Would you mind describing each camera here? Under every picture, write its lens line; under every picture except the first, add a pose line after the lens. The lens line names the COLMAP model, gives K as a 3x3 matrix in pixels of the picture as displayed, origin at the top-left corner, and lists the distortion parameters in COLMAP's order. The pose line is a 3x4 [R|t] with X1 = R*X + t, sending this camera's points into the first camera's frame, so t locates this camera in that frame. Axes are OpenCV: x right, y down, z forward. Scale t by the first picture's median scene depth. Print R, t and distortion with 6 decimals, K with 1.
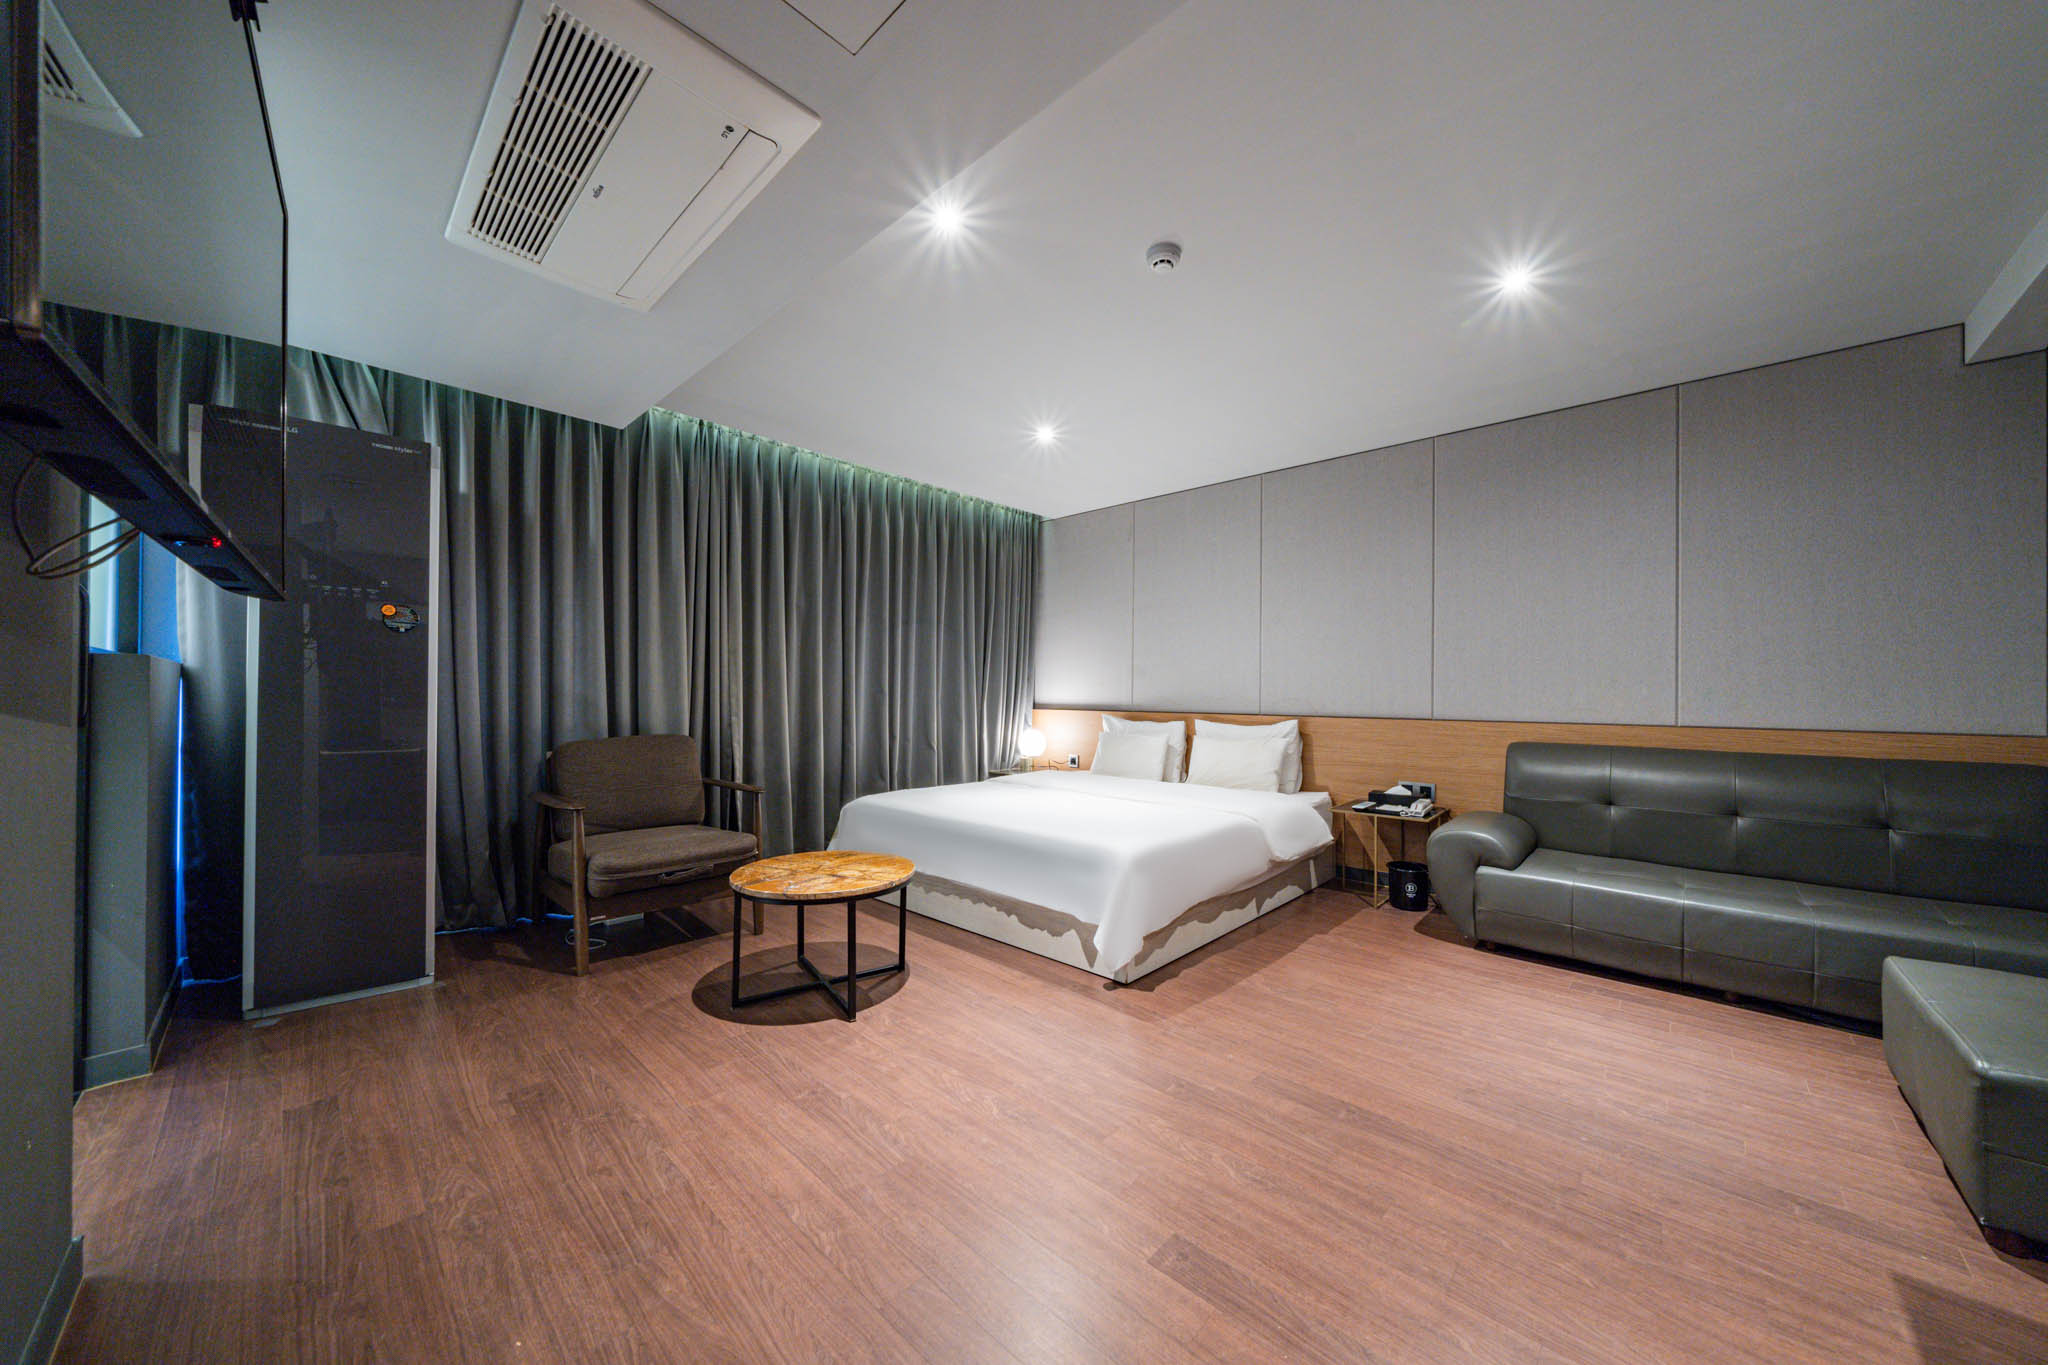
lens RADIAL K [[701.3, 0, 1034.1], [0, 701.3, 685.9], [0, 0, 1]] dist [-0.009820, 0.001458]
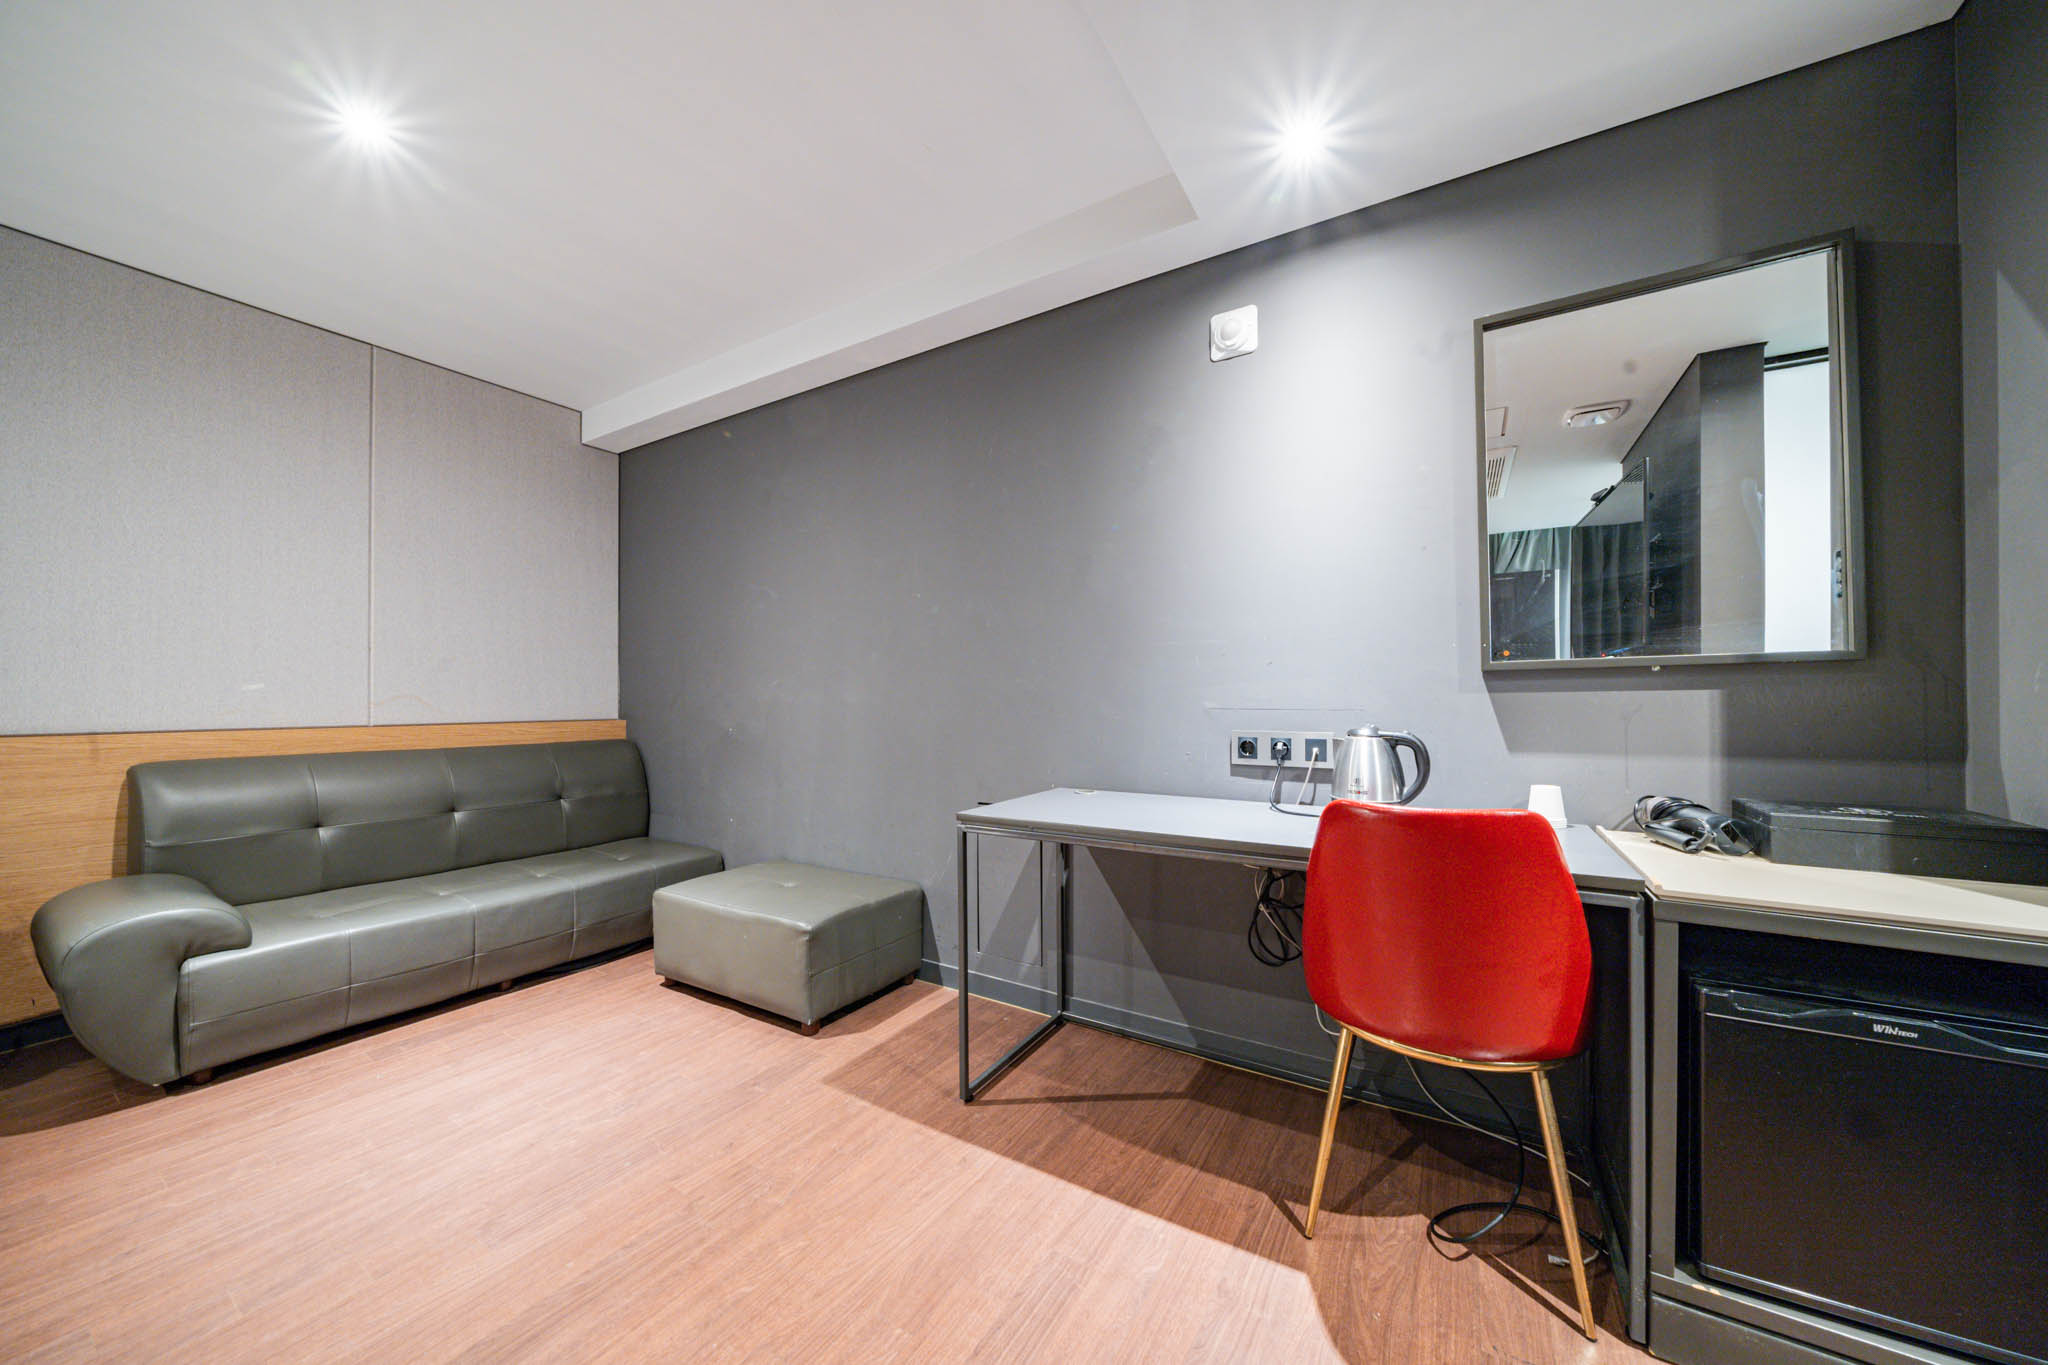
lens RADIAL K [[701.3, 0, 1034.1], [0, 701.3, 685.9], [0, 0, 1]] dist [-0.009820, 0.001458]
pose [[-0.201458, 0.006574, 0.979475, -0.157868], [-0.009945, 0.999912, -0.008757, 0.007374], [-0.979447, -0.011505, -0.201375, 0.434266]]
